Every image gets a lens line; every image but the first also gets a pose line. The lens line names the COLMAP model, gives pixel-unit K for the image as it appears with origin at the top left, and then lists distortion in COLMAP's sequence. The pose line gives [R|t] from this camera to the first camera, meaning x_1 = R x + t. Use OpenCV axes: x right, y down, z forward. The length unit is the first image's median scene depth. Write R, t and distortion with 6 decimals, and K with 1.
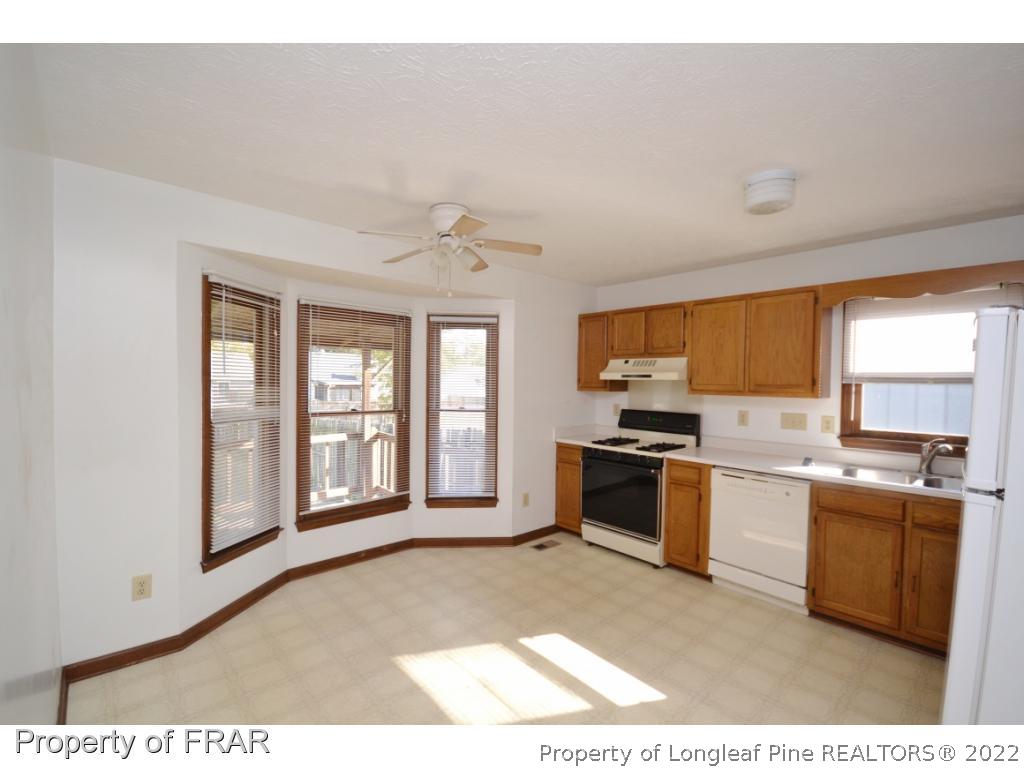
lens RADIAL K [[455.0, 0, 506.5], [0, 455.0, 390.9], [0, 0, 1]] dist [0.001884, -0.005344]
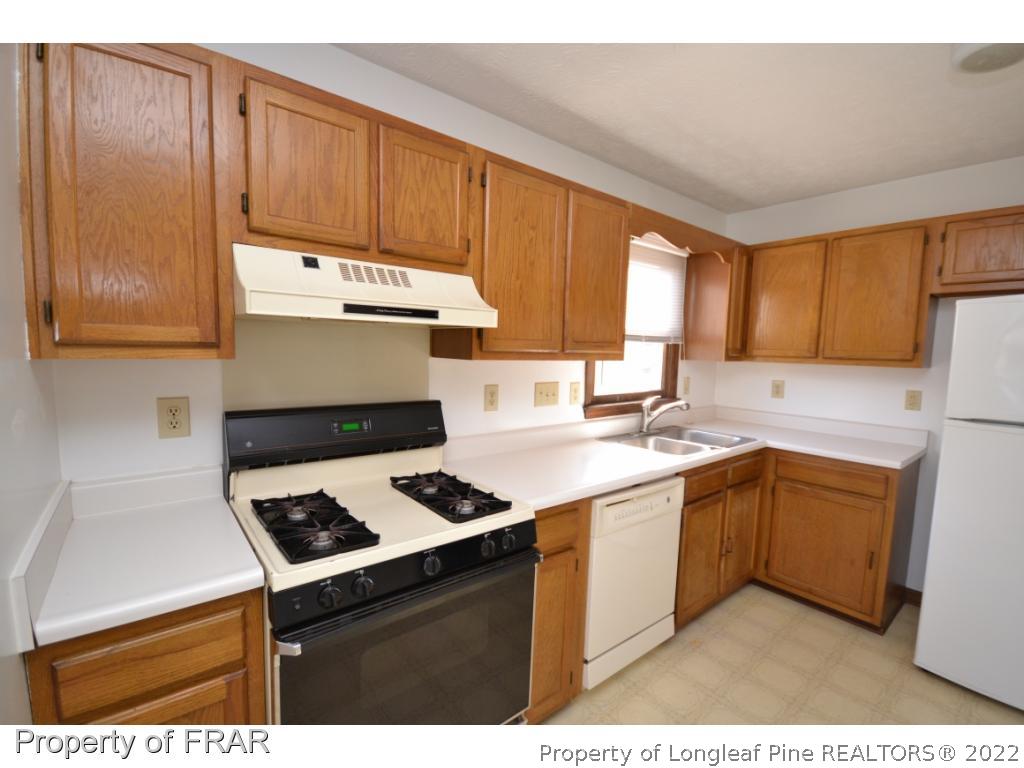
lens RADIAL K [[455.0, 0, 506.5], [0, 455.0, 390.9], [0, 0, 1]] dist [0.001884, -0.005344]
pose [[0.053953, -0.106892, 0.992806, -0.059027], [-0.003040, 0.994232, 0.107210, -0.011438], [-0.998539, -0.008802, 0.053317, 0.999685]]
